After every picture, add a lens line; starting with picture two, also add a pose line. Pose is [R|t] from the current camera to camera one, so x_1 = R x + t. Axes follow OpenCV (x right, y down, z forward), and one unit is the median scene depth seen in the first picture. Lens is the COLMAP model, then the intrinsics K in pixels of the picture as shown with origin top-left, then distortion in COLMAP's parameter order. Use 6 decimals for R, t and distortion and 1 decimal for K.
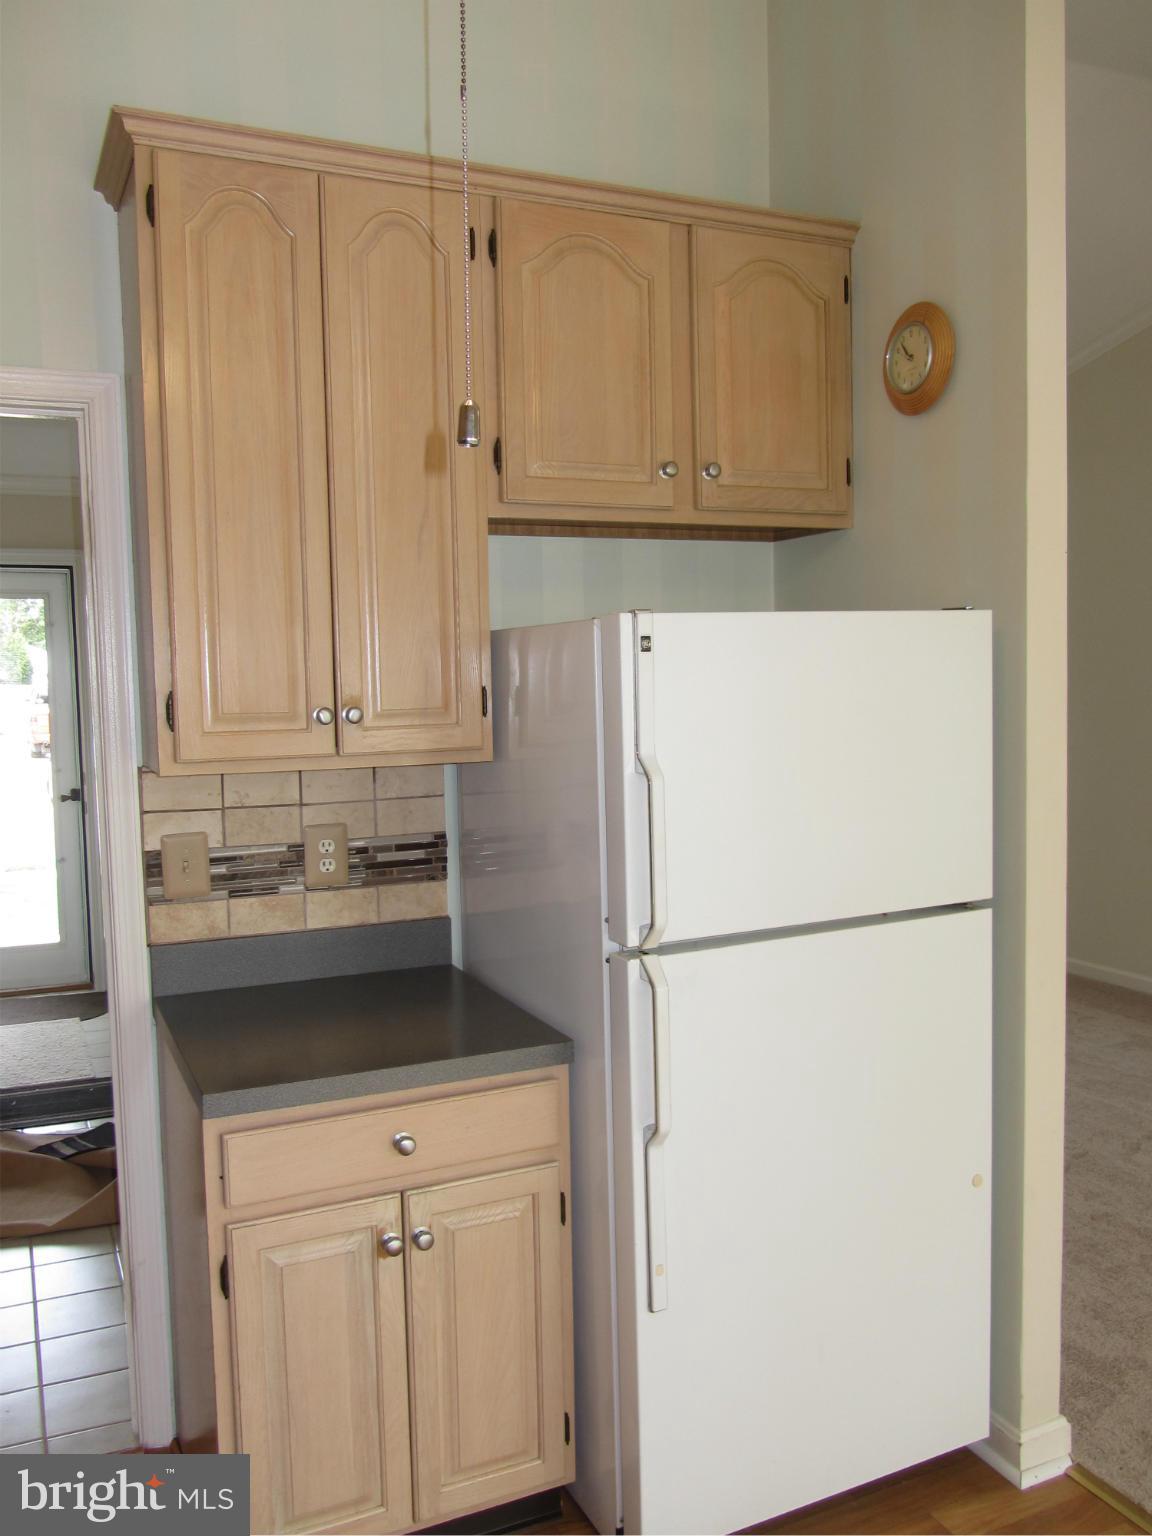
lens RADIAL K [[1294.5, 0, 575.1], [0, 1294.5, 765.8], [0, 0, 1]] dist [-0.020661, 0.008586]
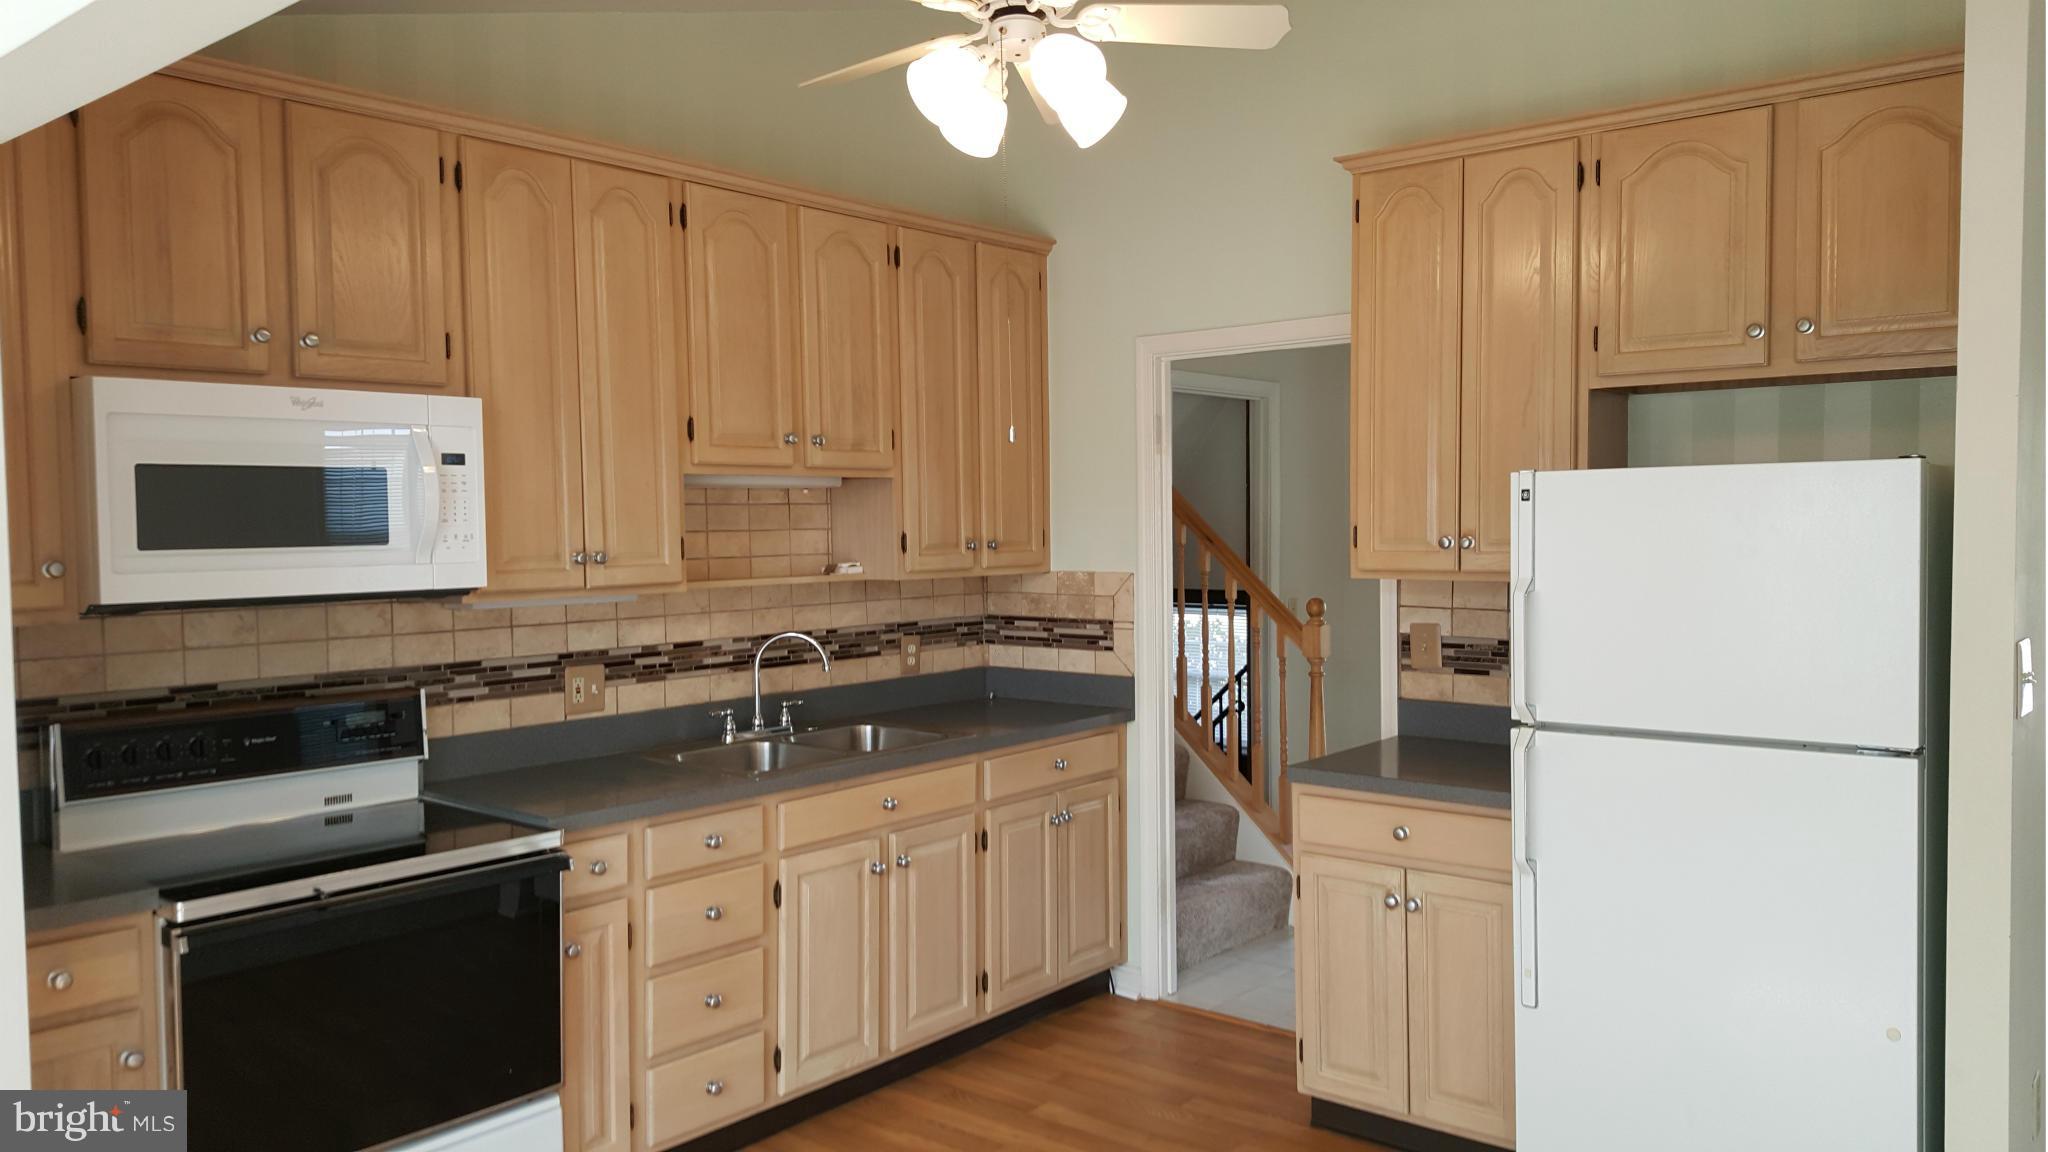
lens RADIAL K [[1471.7, 0, 1005.4], [0, 1471.7, 593.5], [0, 0, 1]] dist [0.085452, -0.035900]
pose [[0.426612, 0.063429, -0.902208, 0.977447], [-0.066224, 0.997051, 0.038783, -0.013157], [0.902007, 0.043202, 0.429554, -0.119745]]
